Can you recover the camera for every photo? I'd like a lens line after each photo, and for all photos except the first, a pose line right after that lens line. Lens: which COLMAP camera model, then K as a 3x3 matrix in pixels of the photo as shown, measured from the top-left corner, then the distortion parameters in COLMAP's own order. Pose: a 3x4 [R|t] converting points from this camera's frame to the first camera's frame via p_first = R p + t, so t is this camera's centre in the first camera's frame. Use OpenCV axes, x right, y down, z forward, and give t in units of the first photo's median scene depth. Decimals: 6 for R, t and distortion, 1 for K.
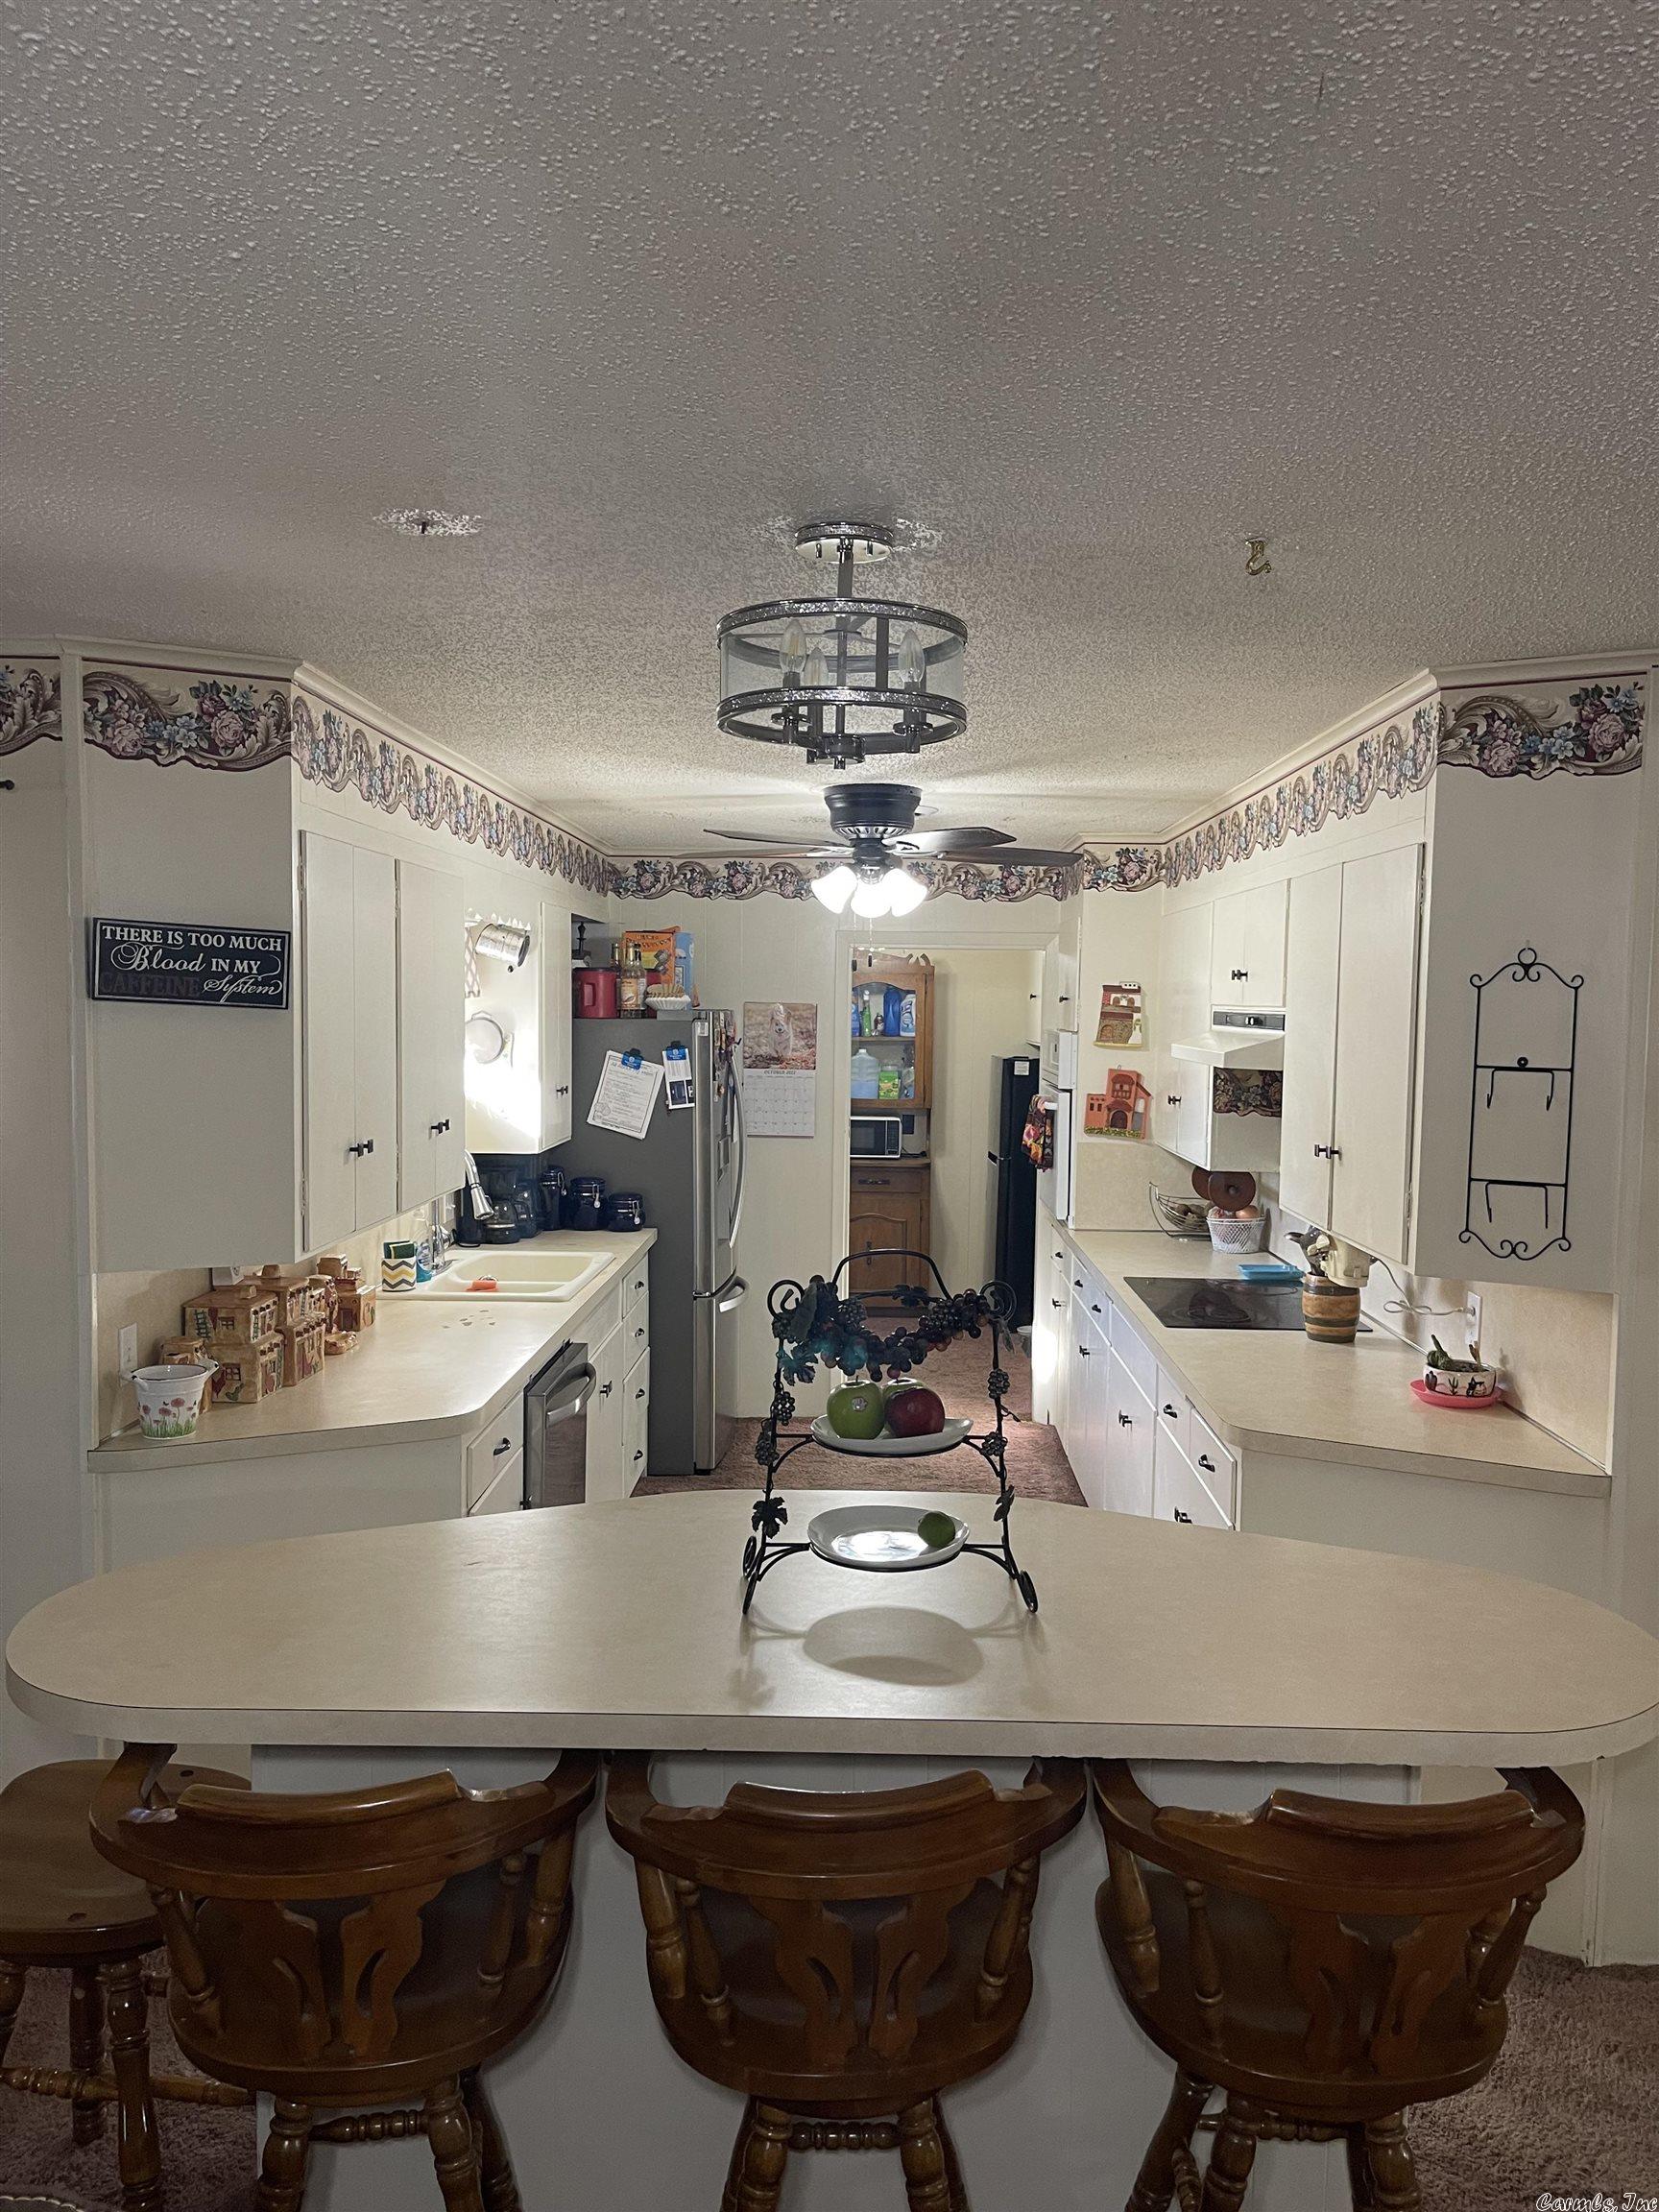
lens RADIAL K [[1668.3, 0, 834.8], [0, 1668.3, 1108.5], [0, 0, 1]] dist [-0.003582, -0.006390]
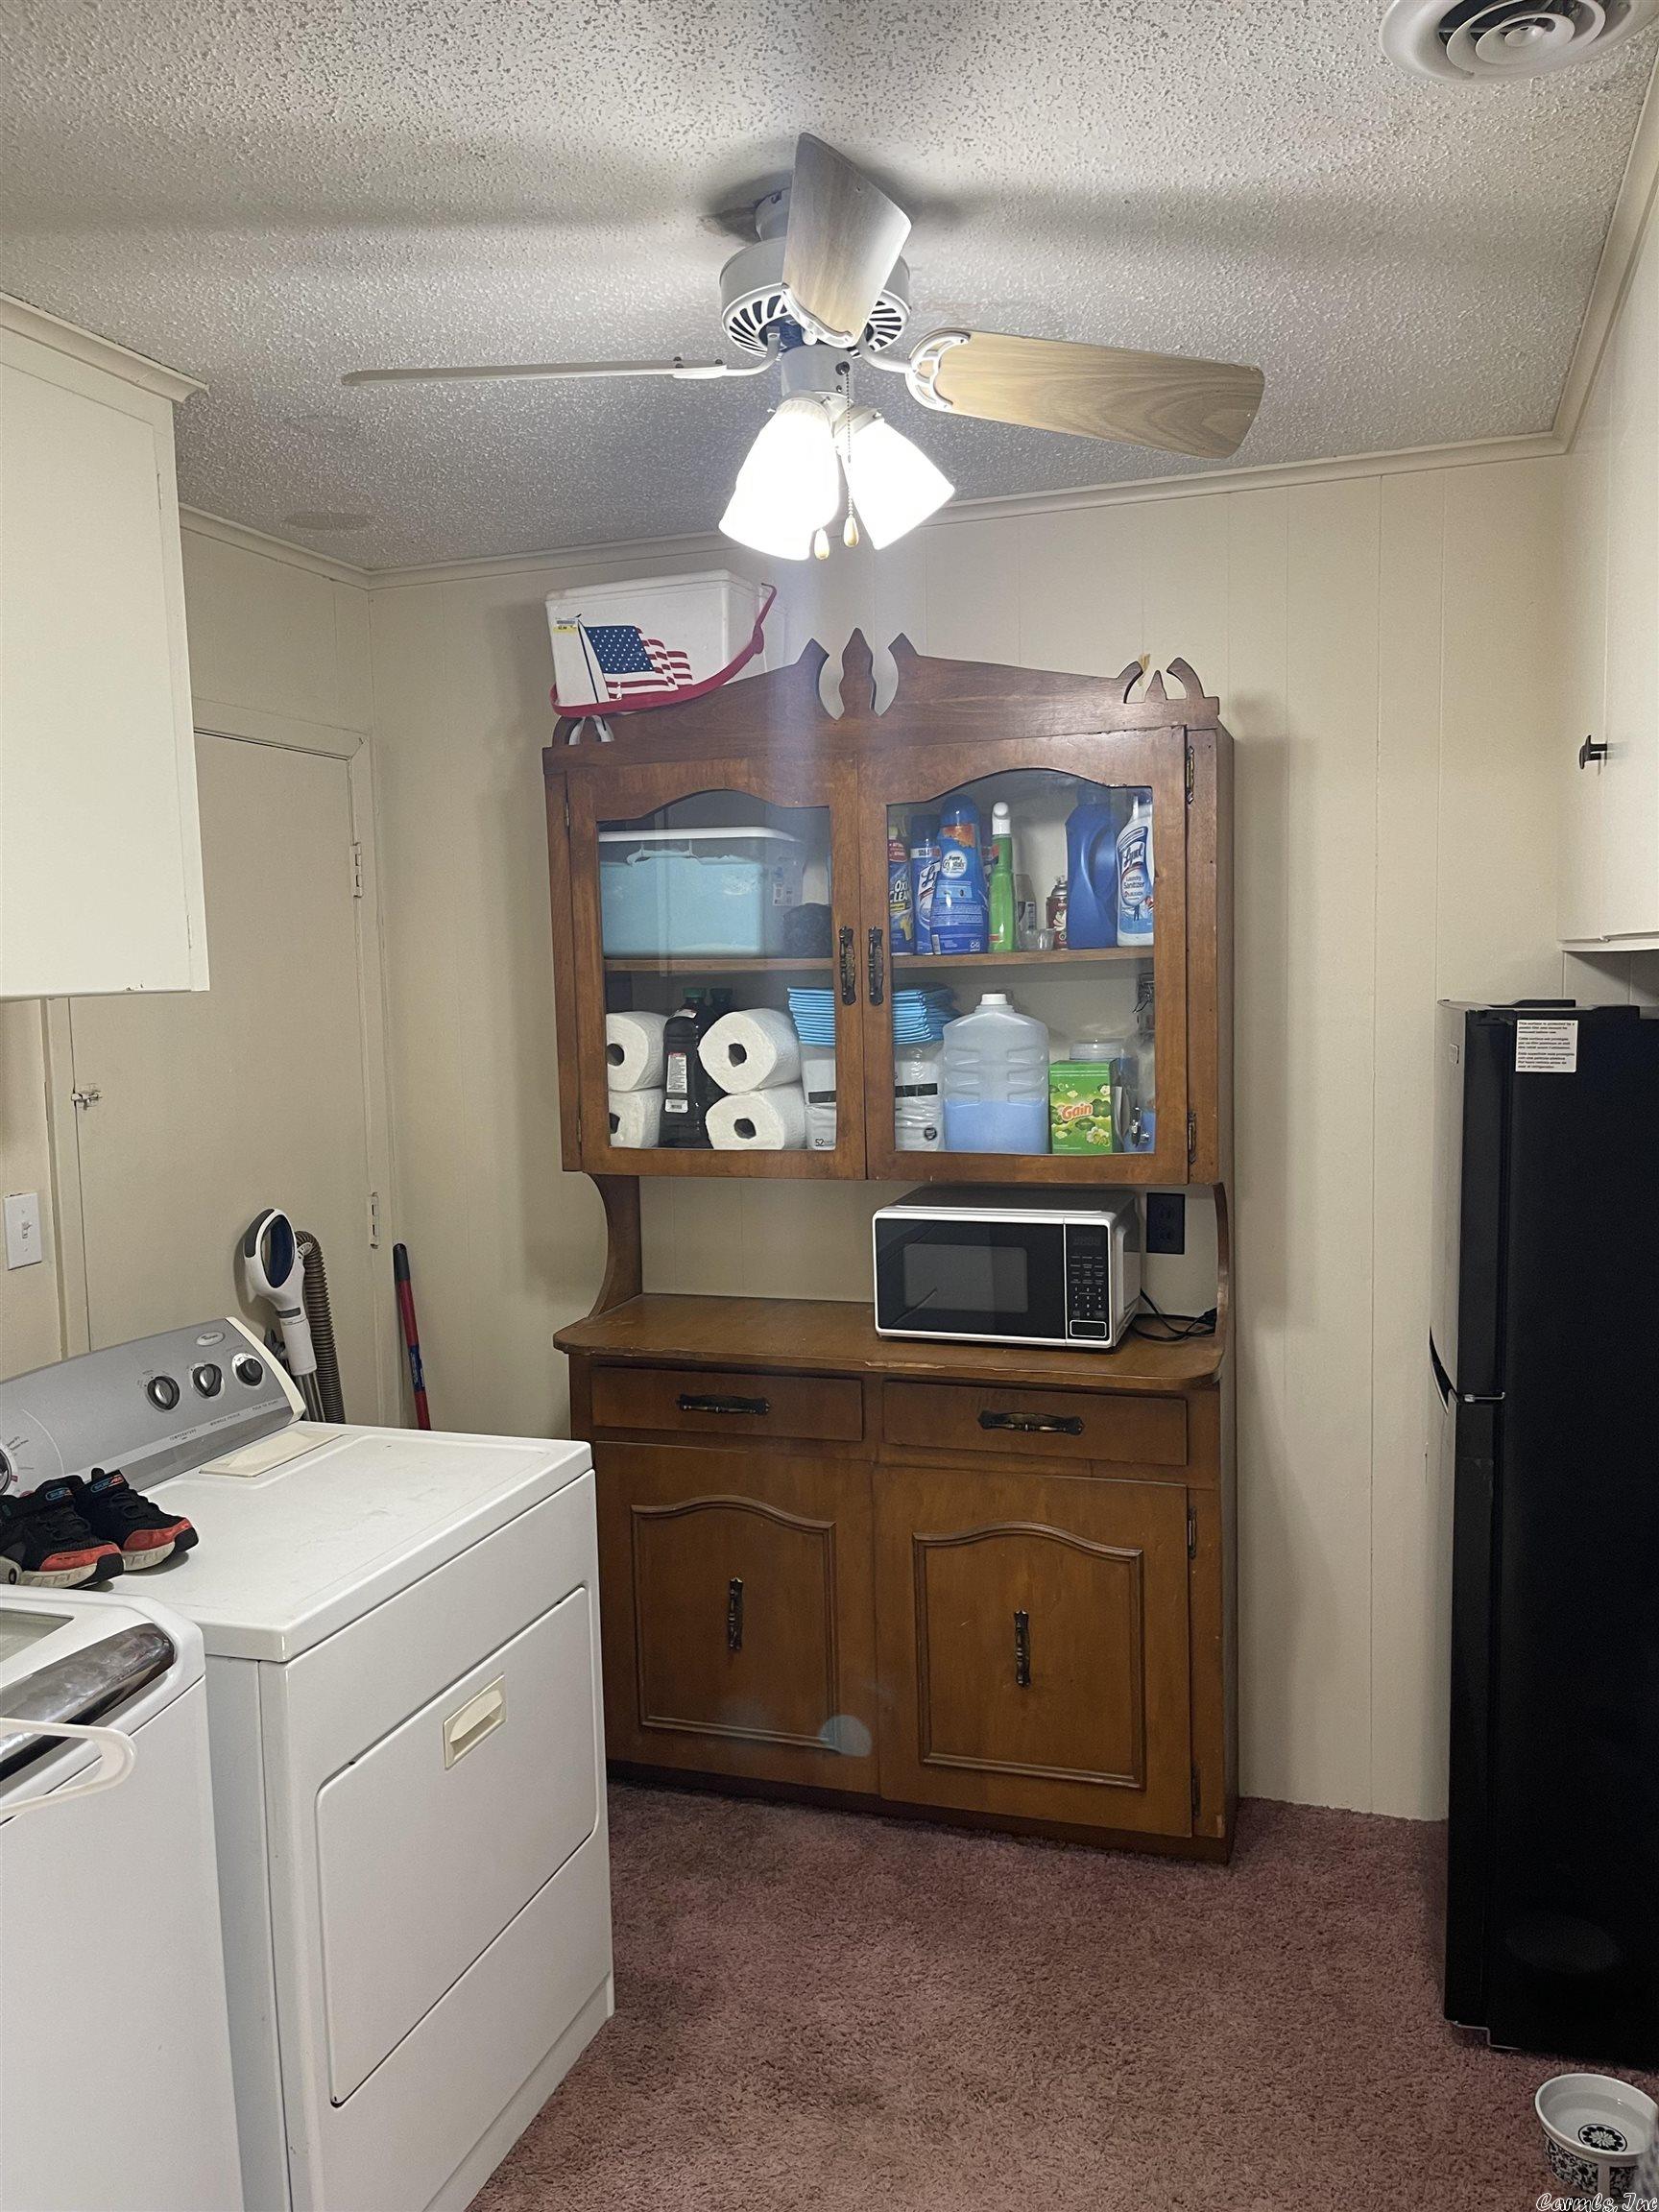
lens RADIAL K [[1668.3, 0, 821.3], [0, 1668.3, 1109.7], [0, 0, 1]] dist [-0.003582, -0.006390]
pose [[0.951025, -0.007448, -0.309023, 0.082103], [0.015588, 0.999593, 0.023881, -0.021635], [0.308719, -0.027529, 0.950755, 0.691464]]
